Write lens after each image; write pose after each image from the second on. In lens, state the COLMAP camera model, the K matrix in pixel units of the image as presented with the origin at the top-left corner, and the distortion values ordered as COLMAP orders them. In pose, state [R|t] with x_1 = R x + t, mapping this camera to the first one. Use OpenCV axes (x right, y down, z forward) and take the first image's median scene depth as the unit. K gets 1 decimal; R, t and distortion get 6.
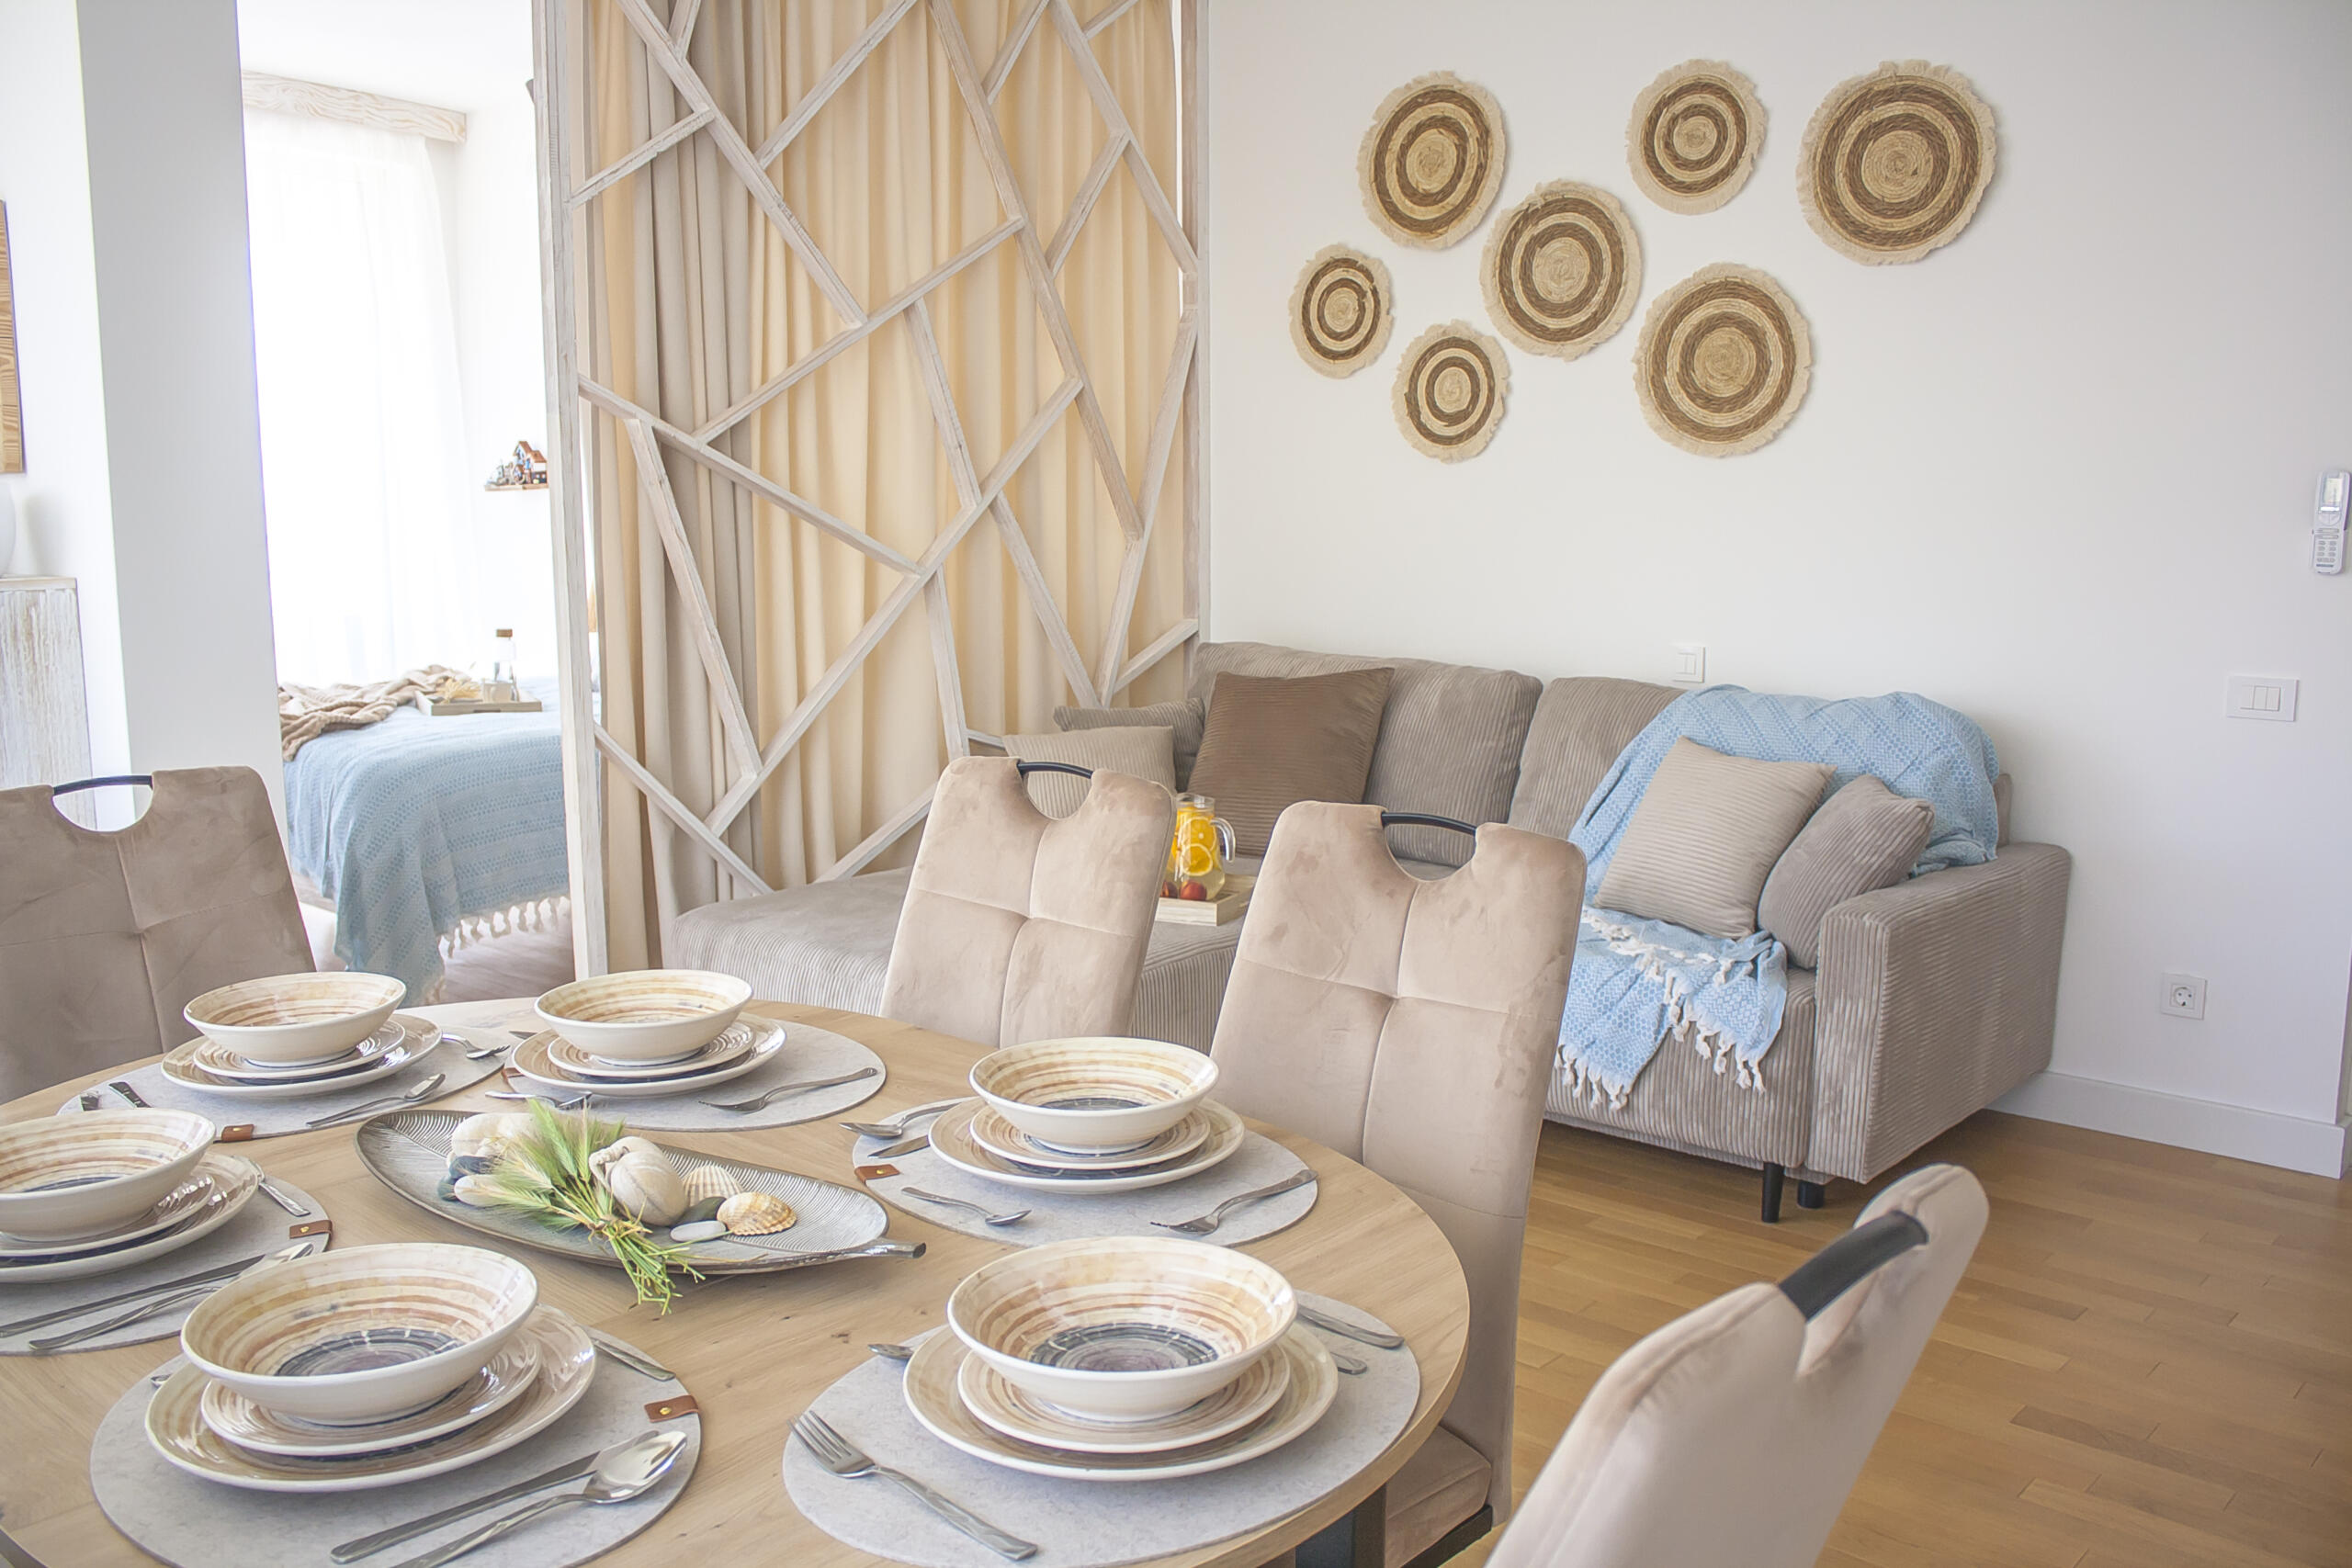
lens RADIAL K [[2018.1, 0, 1176.0], [0, 2018.1, 784.0], [0, 0, 1]] dist [-0.157989, 0.139371]
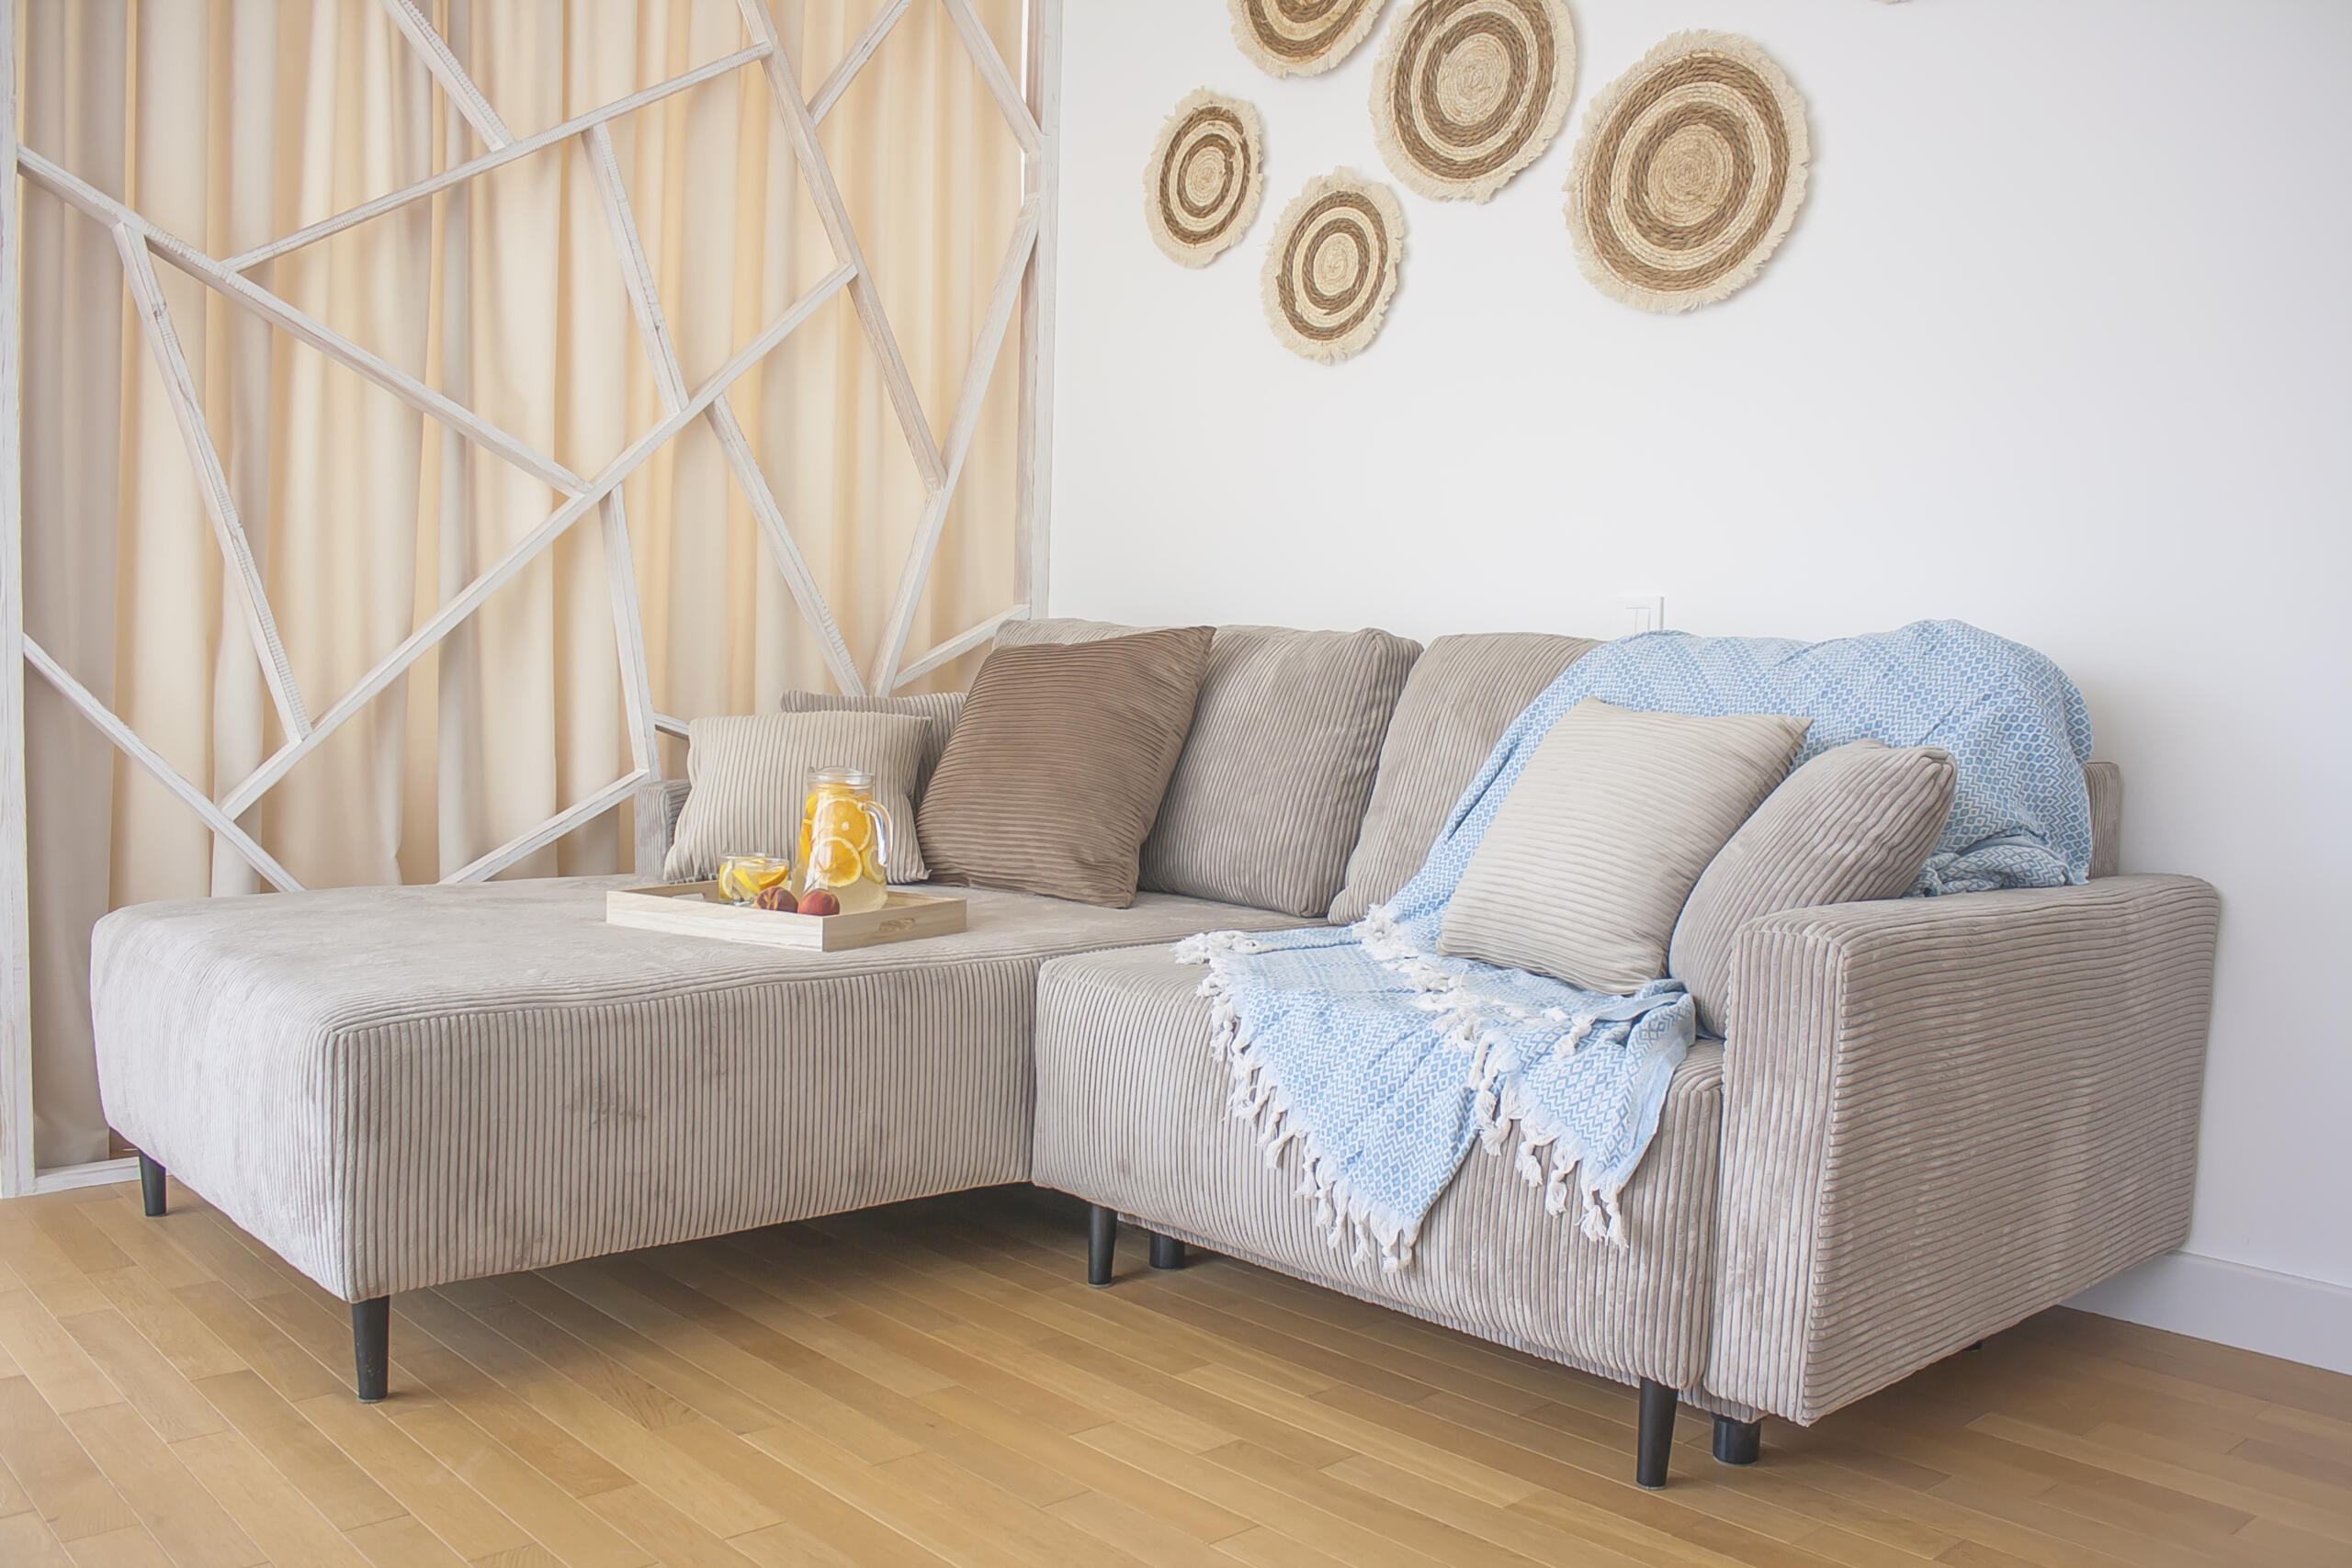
lens RADIAL K [[2018.1, 0, 1176.0], [0, 2018.1, 784.0], [0, 0, 1]] dist [-0.157989, 0.139371]
pose [[0.995398, 0.031122, -0.090629, 0.170840], [-0.039360, 0.995111, -0.090576, 0.064020], [0.087368, 0.093726, 0.991757, 0.336177]]
